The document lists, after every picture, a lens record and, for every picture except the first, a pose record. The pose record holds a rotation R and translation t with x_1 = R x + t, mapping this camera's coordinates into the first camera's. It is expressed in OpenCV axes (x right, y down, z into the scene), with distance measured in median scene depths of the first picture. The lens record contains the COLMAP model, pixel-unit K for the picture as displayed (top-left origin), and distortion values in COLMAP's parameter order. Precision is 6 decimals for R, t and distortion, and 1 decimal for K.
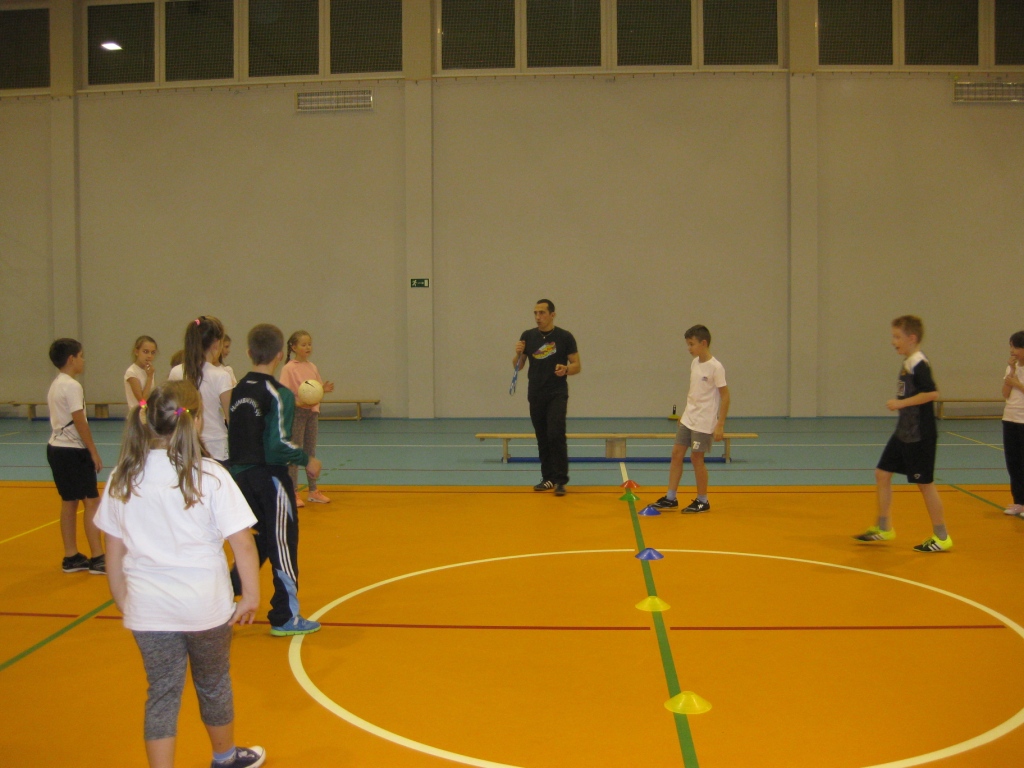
lens RADIAL K [[1053.3, 0, 503.1], [0, 1053.3, 386.9], [0, 0, 1]] dist [-0.128600, 0.000000]
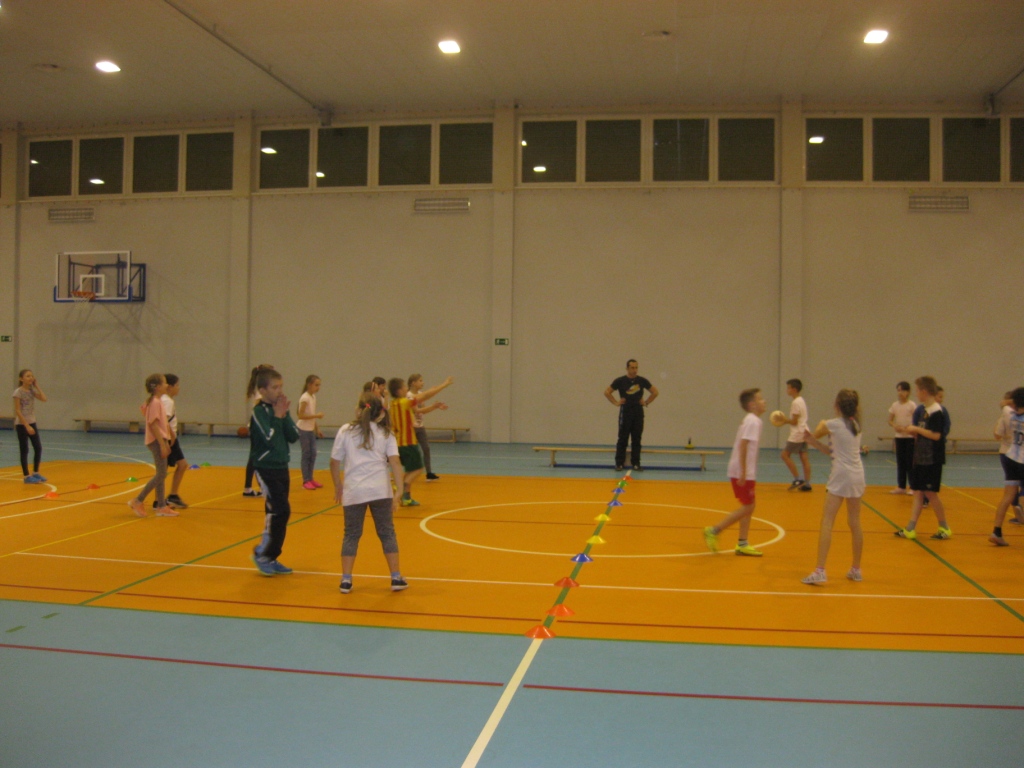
lens RADIAL K [[1053.3, 0, 504.0], [0, 1053.3, 394.3], [0, 0, 1]] dist [-0.128600, 0.000000]
pose [[0.995585, 0.023313, -0.090918, 0.047883], [-0.027097, 0.998808, -0.040610, 0.023126], [0.089863, 0.042895, 0.995030, -0.337979]]
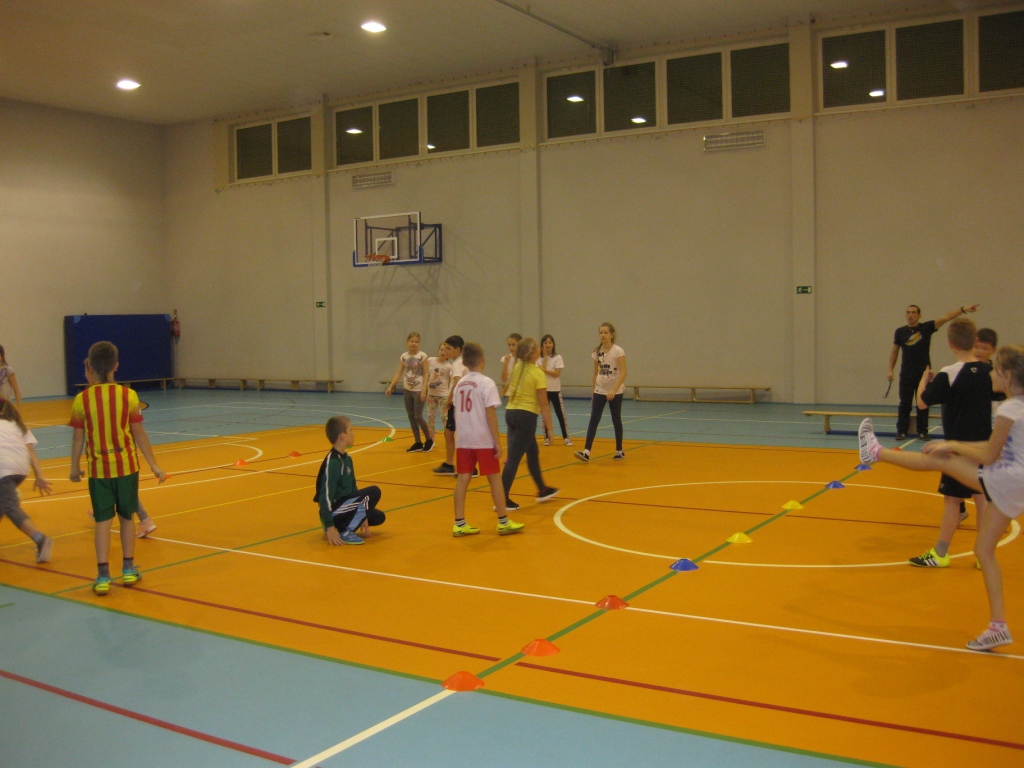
lens RADIAL K [[1053.3, 0, 495.8], [0, 1053.3, 392.5], [0, 0, 1]] dist [-0.128600, 0.000000]
pose [[0.881889, 0.023836, -0.470854, 0.170923], [-0.020360, 0.999715, 0.012476, 0.010182], [0.471017, -0.001416, 0.882123, -0.204096]]
